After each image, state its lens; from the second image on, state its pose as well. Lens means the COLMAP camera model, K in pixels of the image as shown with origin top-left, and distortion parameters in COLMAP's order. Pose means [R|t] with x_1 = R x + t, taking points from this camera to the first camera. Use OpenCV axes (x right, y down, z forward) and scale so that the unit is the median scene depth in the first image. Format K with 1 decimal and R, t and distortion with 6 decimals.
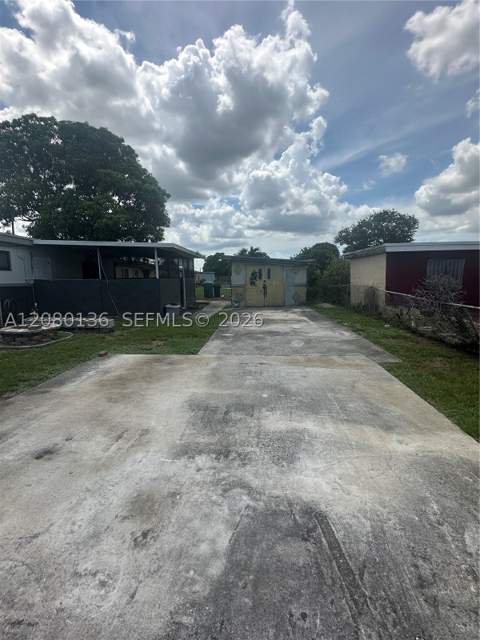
lens RADIAL K [[296.3, 0, 240.0], [0, 296.3, 320.0], [0, 0, 1]] dist [0.001076, -0.000190]
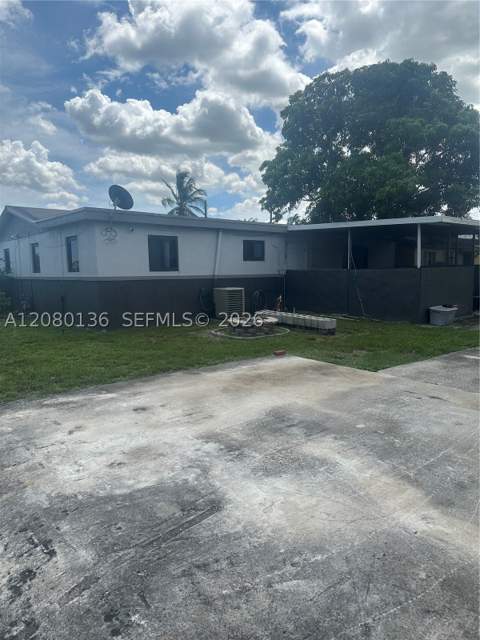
lens RADIAL K [[450.0, 0, 264.0], [0, 450.0, 319.0], [0, 0, 1]] dist [0.148126, -0.248962]
pose [[0.692275, 0.079524, -0.717239, 1.025906], [-0.093600, 0.995409, 0.020023, -0.028034], [0.715538, 0.053272, 0.696539, -0.019575]]
